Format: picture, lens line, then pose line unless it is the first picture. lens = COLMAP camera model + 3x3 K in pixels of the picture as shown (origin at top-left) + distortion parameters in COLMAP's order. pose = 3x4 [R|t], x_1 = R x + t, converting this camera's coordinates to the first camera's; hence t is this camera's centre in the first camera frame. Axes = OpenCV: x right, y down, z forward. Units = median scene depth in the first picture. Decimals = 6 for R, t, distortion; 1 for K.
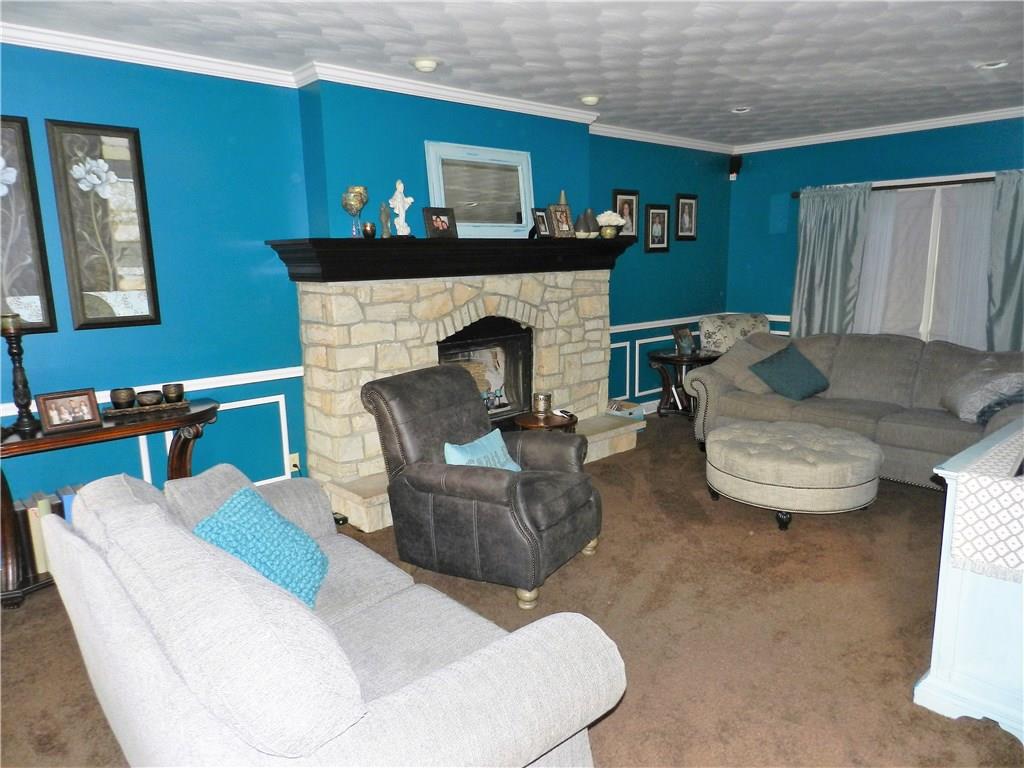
lens RADIAL K [[693.9, 0, 512.9], [0, 693.9, 386.1], [0, 0, 1]] dist [0.000457, -0.002467]
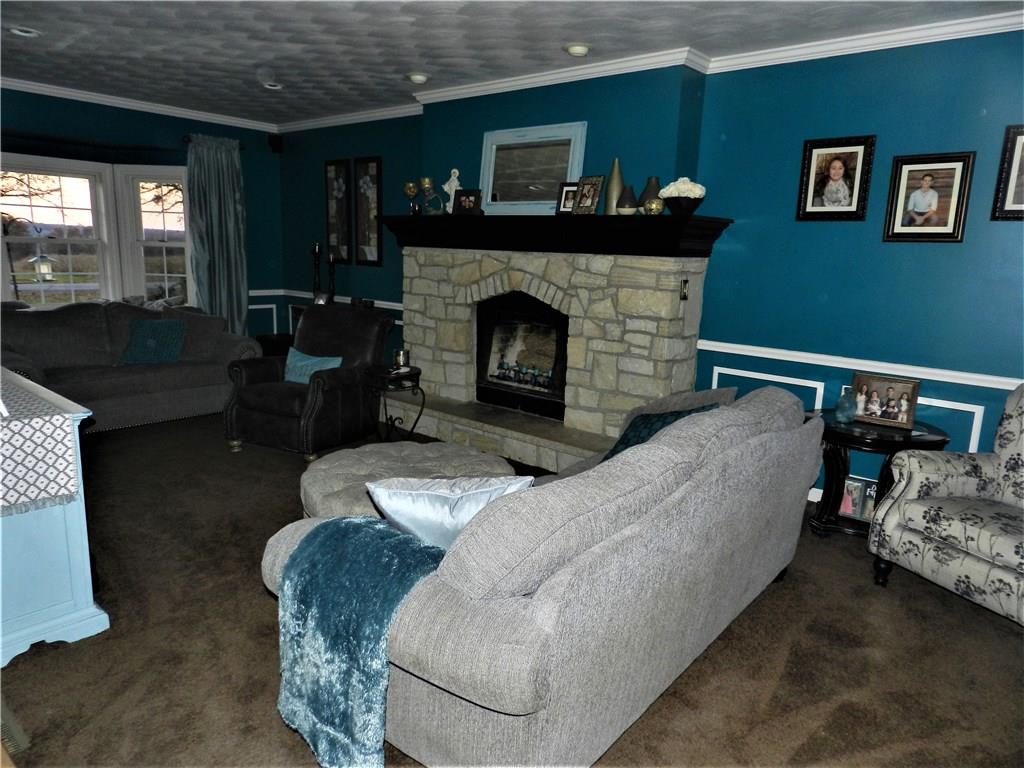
lens RADIAL K [[693.9, 0, 514.4], [0, 693.9, 385.3], [0, 0, 1]] dist [0.000457, -0.002467]
pose [[0.117521, 0.215552, -0.969395, 0.990182], [-0.221916, 0.957174, 0.185931, -0.155817], [0.967958, 0.193273, 0.160322, 0.844050]]
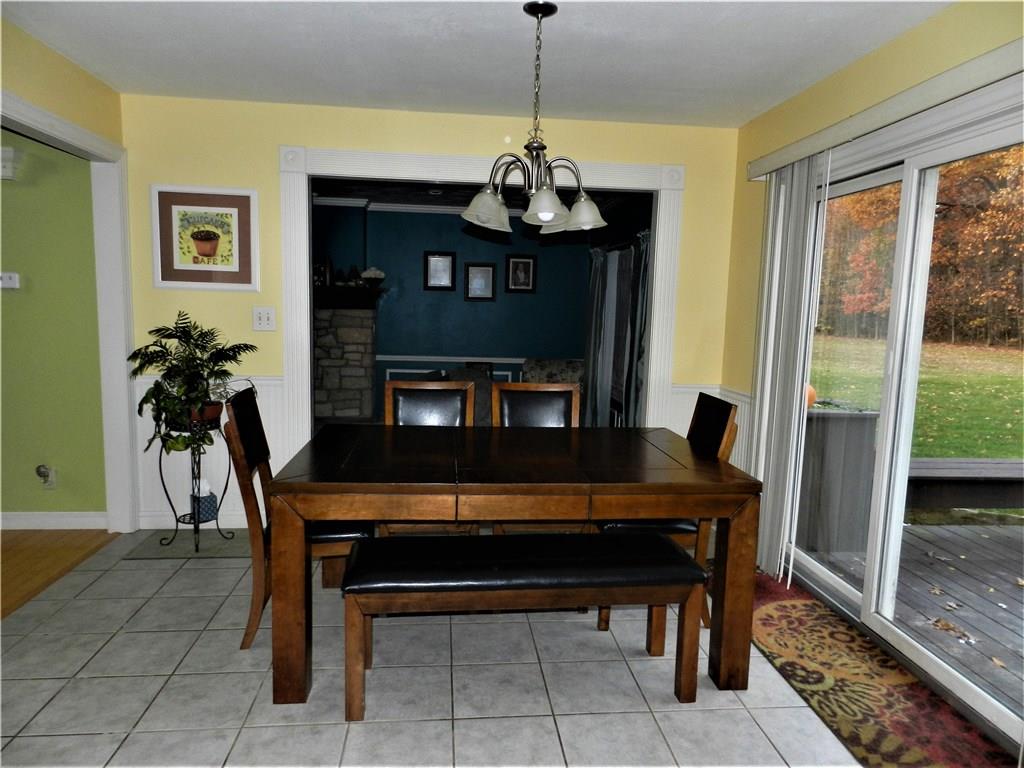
lens RADIAL K [[693.9, 0, 509.3], [0, 693.9, 389.0], [0, 0, 1]] dist [0.000457, -0.002467]
pose [[0.802313, 0.092710, -0.589660, 1.339335], [-0.145503, 0.988442, -0.042567, 0.006499], [0.578899, 0.119949, 0.806529, 0.082869]]
